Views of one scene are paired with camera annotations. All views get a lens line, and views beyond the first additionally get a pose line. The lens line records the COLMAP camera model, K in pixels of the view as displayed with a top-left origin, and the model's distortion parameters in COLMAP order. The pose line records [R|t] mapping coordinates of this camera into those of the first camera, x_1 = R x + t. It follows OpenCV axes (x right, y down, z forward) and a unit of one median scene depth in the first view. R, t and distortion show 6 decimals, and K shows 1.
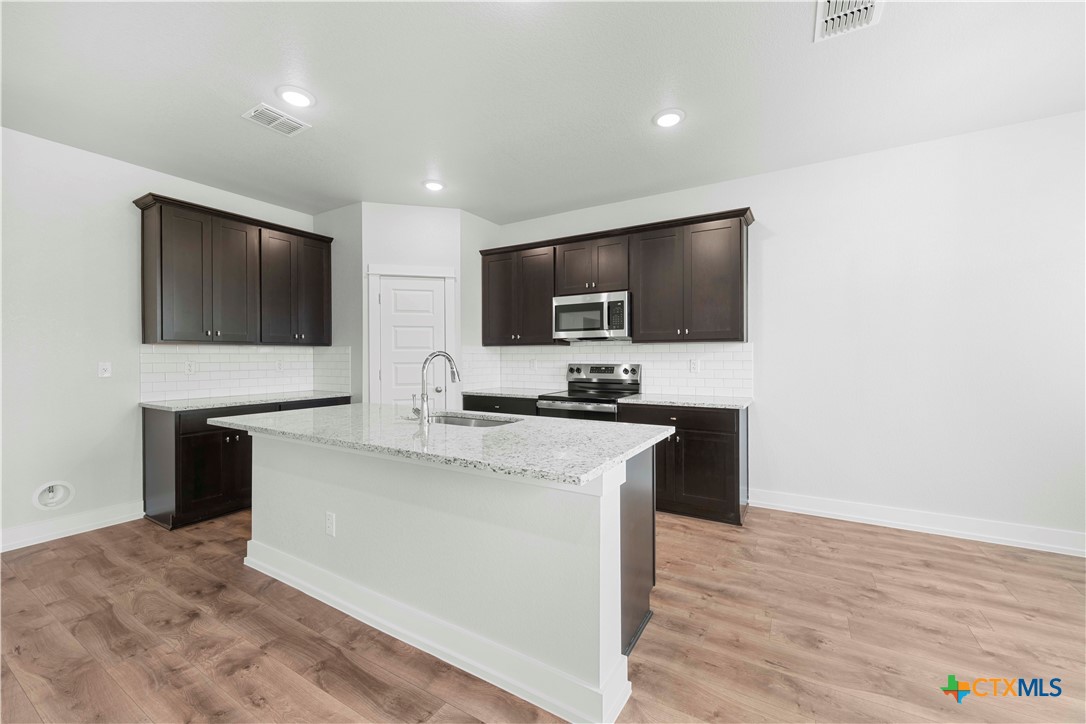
lens RADIAL K [[428.9, 0, 555.4], [0, 428.9, 356.1], [0, 0, 1]] dist [0.001664, -0.001490]
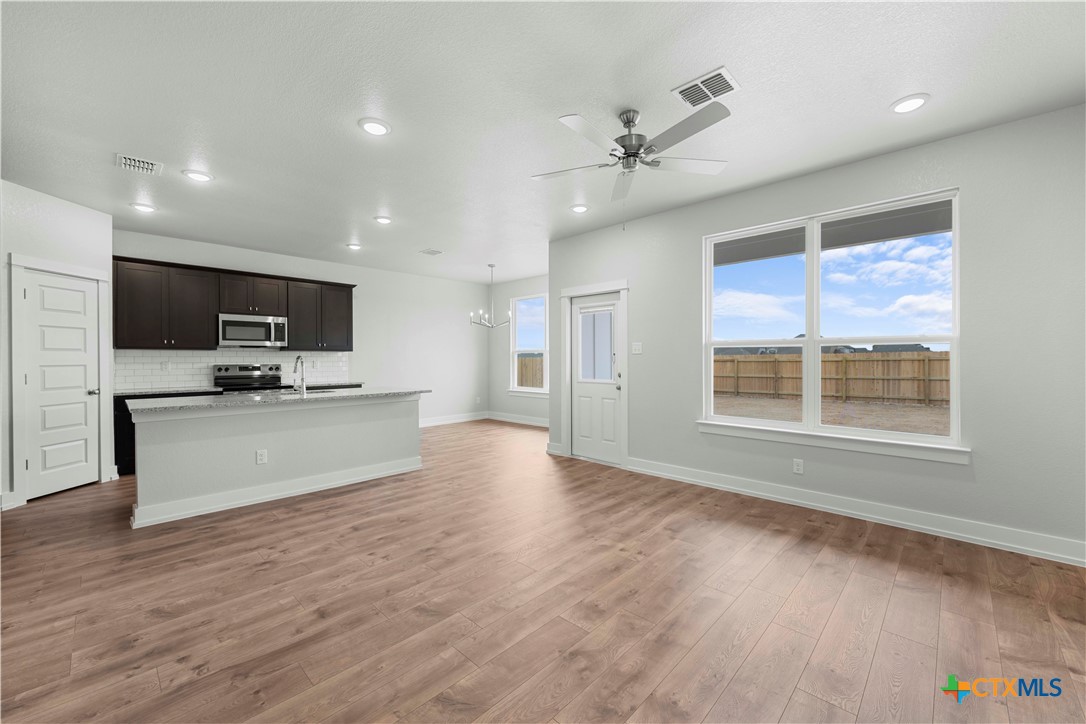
lens RADIAL K [[428.9, 0, 548.8], [0, 428.9, 360.5], [0, 0, 1]] dist [0.001664, -0.001490]
pose [[0.226800, -0.000573, 0.973941, -1.135086], [0.000381, 1.000000, 0.000499, 0.005785], [-0.973941, 0.000258, 0.226800, -0.290311]]
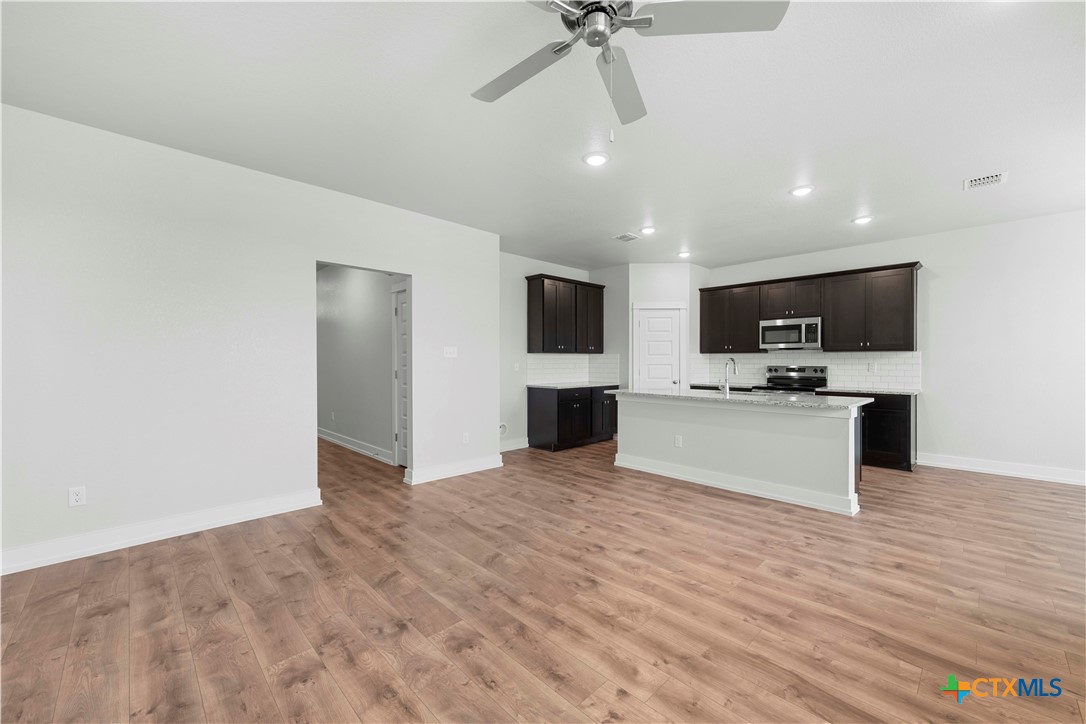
lens RADIAL K [[428.9, 0, 550.7], [0, 428.9, 361.6], [0, 0, 1]] dist [0.001664, -0.001490]
pose [[0.964783, 0.003594, -0.263023, -0.339755], [-0.002873, 0.999991, 0.003124, 0.001923], [0.263031, -0.002258, 0.964785, -0.677854]]
